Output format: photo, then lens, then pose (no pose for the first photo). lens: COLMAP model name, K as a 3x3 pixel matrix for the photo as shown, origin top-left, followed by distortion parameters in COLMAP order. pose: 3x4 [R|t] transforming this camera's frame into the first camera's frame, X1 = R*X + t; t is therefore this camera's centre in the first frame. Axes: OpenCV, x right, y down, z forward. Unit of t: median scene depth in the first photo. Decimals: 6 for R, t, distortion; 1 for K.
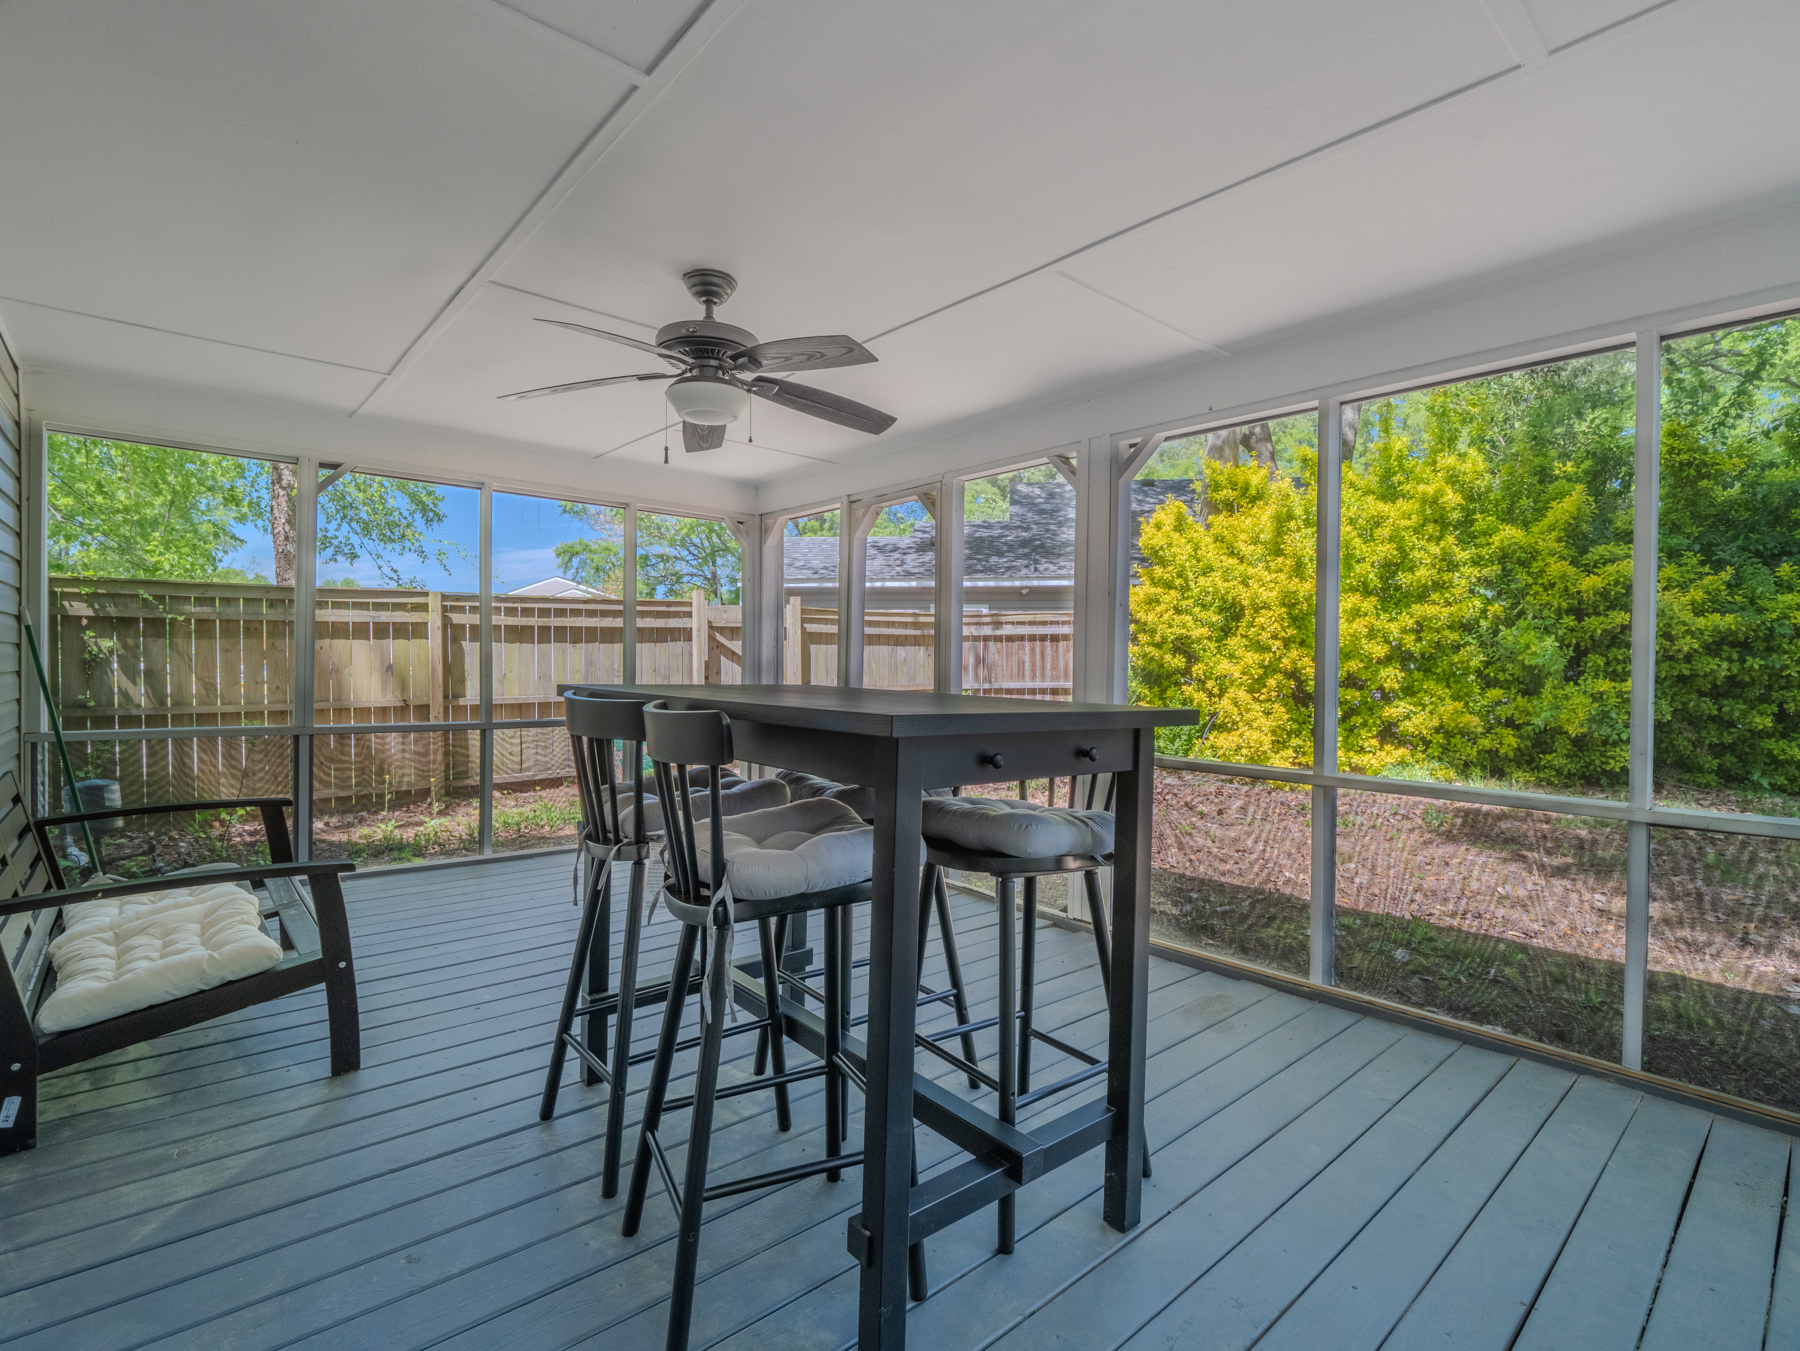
lens RADIAL K [[872.8, 0, 900.0], [0, 872.8, 675.5], [0, 0, 1]] dist [-0.001126, -0.008245]
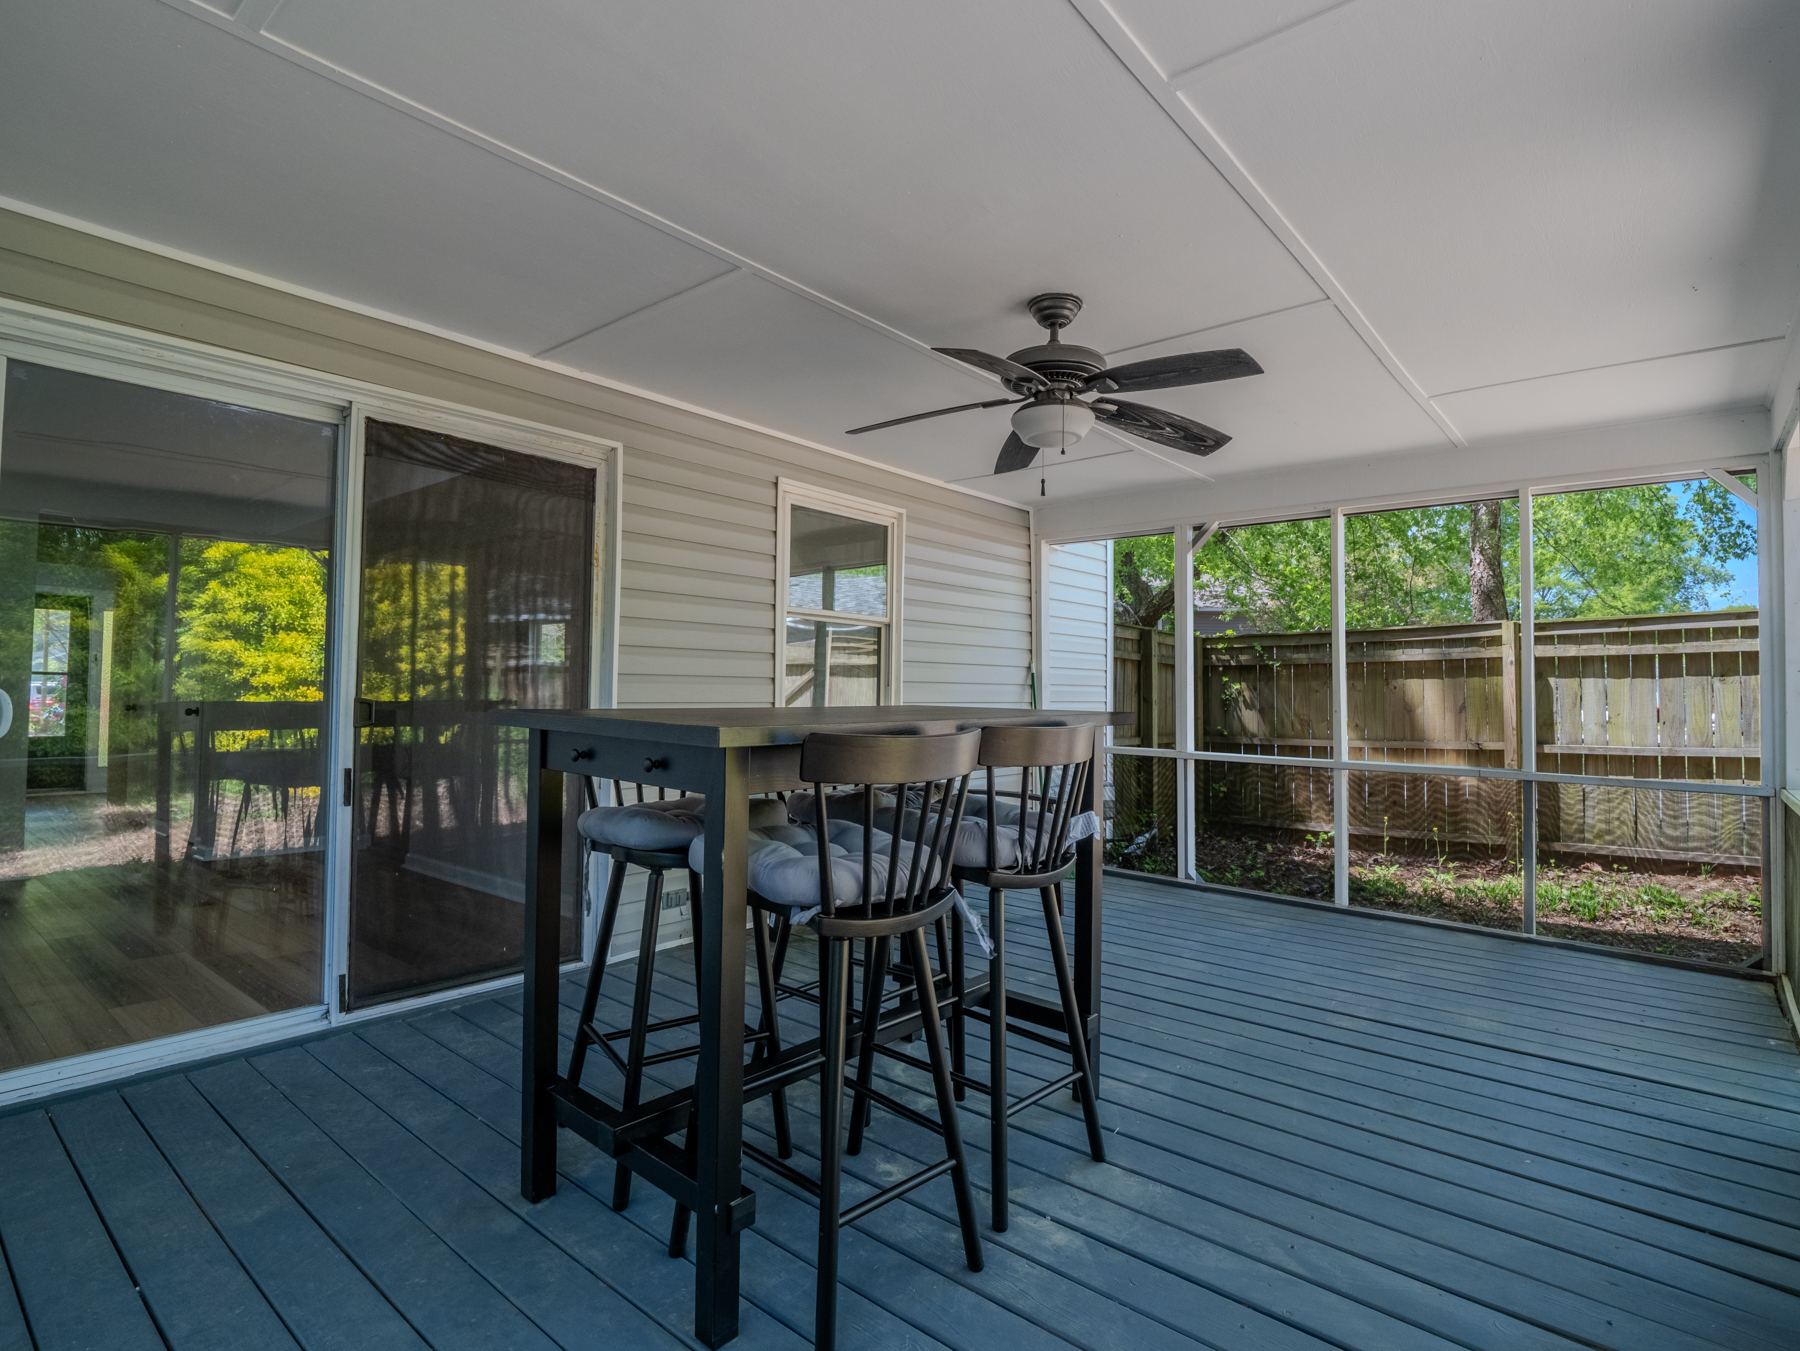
lens RADIAL K [[902.5, 0, 900.0], [0, 902.5, 675.5], [0, 0, 1]] dist [-0.002348, -0.000407]
pose [[0.163044, -0.026318, -0.986268, 0.271444], [-0.020636, 0.999334, -0.030078, -0.002148], [0.986403, 0.025257, 0.162393, 0.259804]]
